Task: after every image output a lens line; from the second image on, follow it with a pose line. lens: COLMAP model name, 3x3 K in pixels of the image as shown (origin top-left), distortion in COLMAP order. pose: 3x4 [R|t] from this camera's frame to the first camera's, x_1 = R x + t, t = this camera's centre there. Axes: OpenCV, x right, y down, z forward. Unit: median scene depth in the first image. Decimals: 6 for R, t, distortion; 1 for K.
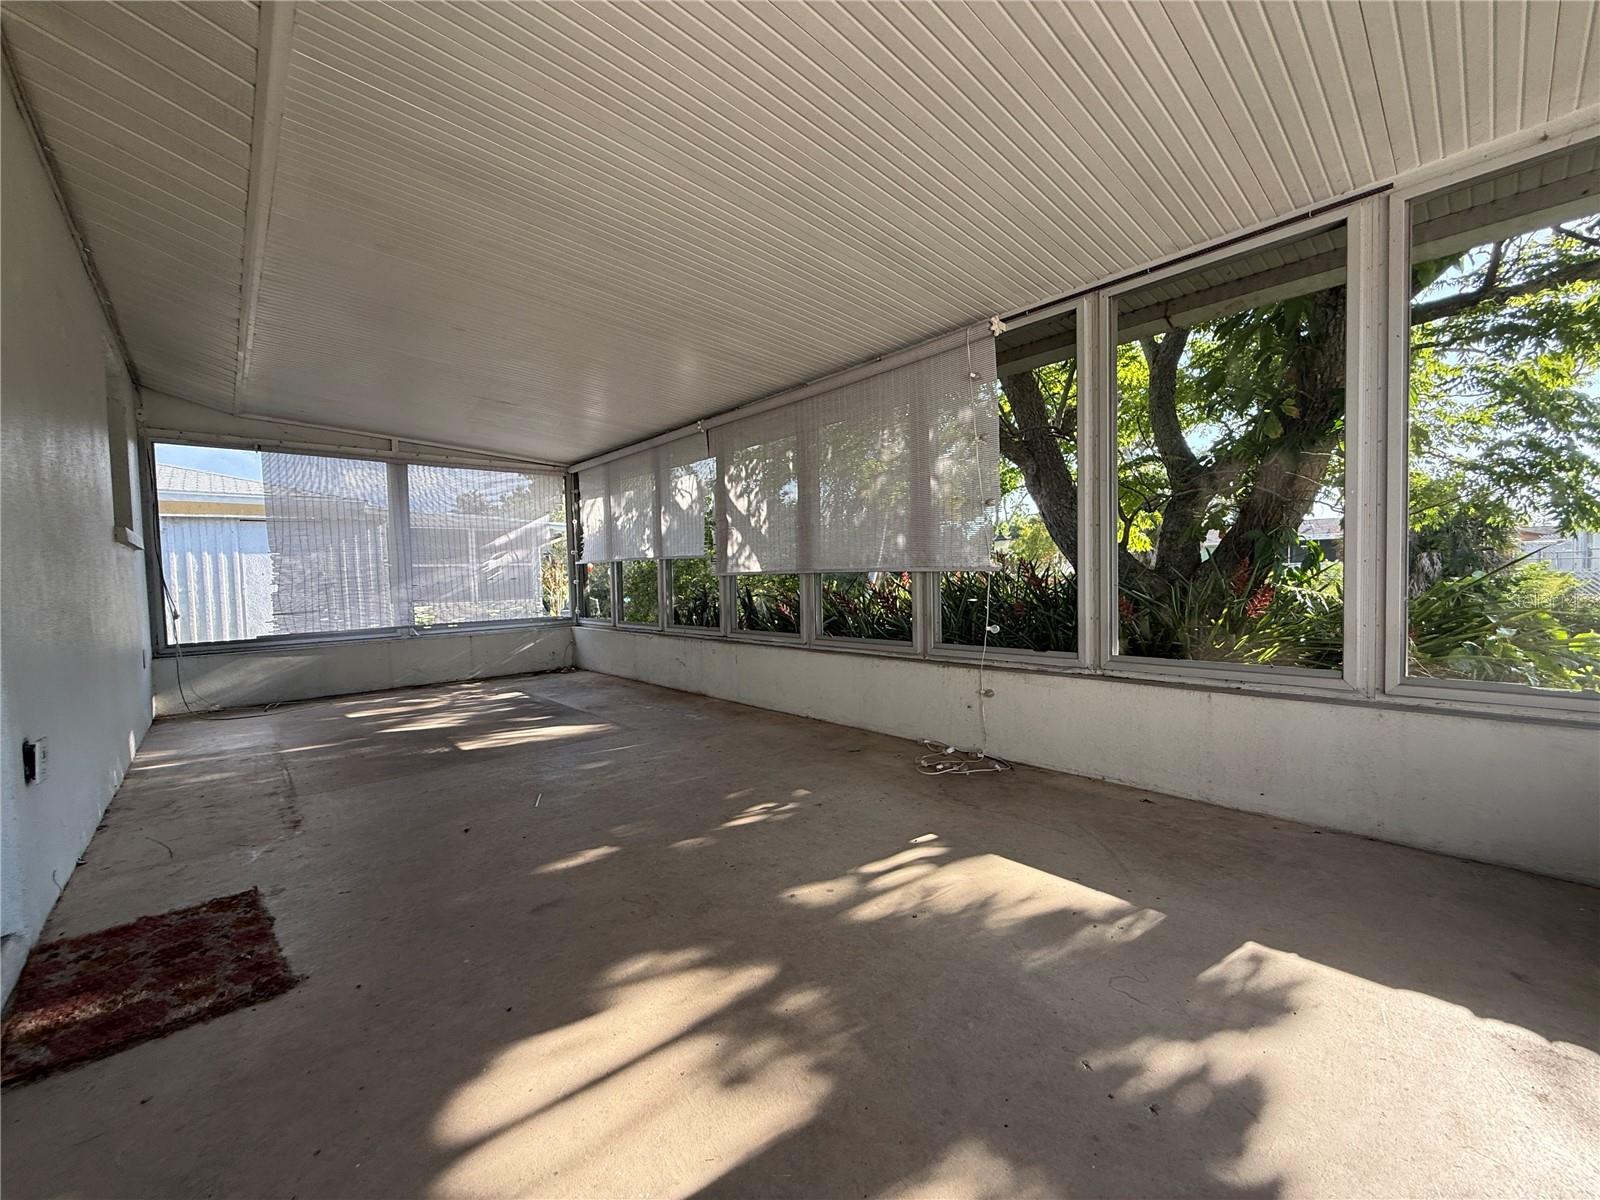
lens RADIAL K [[641.6, 0, 799.8], [0, 641.6, 607.1], [0, 0, 1]] dist [-0.000257, 0.000844]
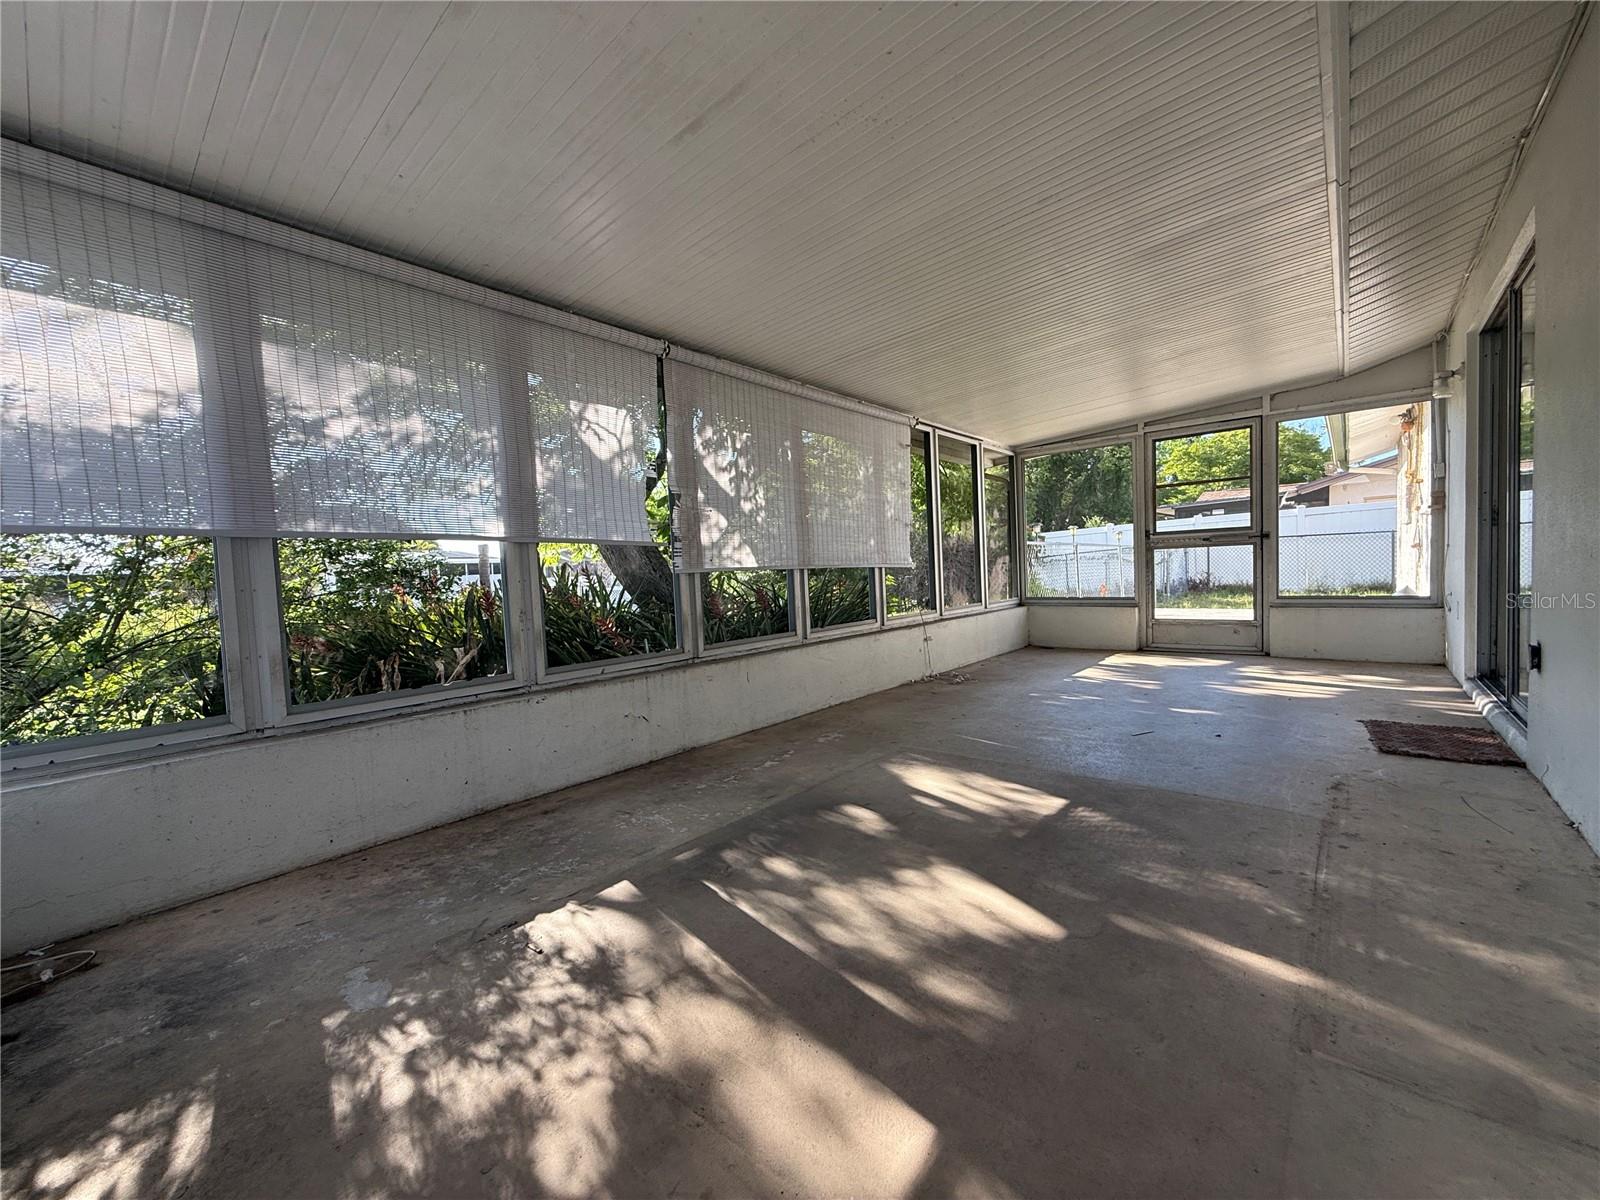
lens RADIAL K [[641.6, 0, 799.7], [0, 641.6, 599.4], [0, 0, 1]] dist [-0.000257, 0.000844]
pose [[-0.124606, -0.010603, 0.992150, -0.896576], [0.091082, 0.995599, 0.022079, -0.024542], [-0.988017, 0.093118, -0.123092, 1.033273]]
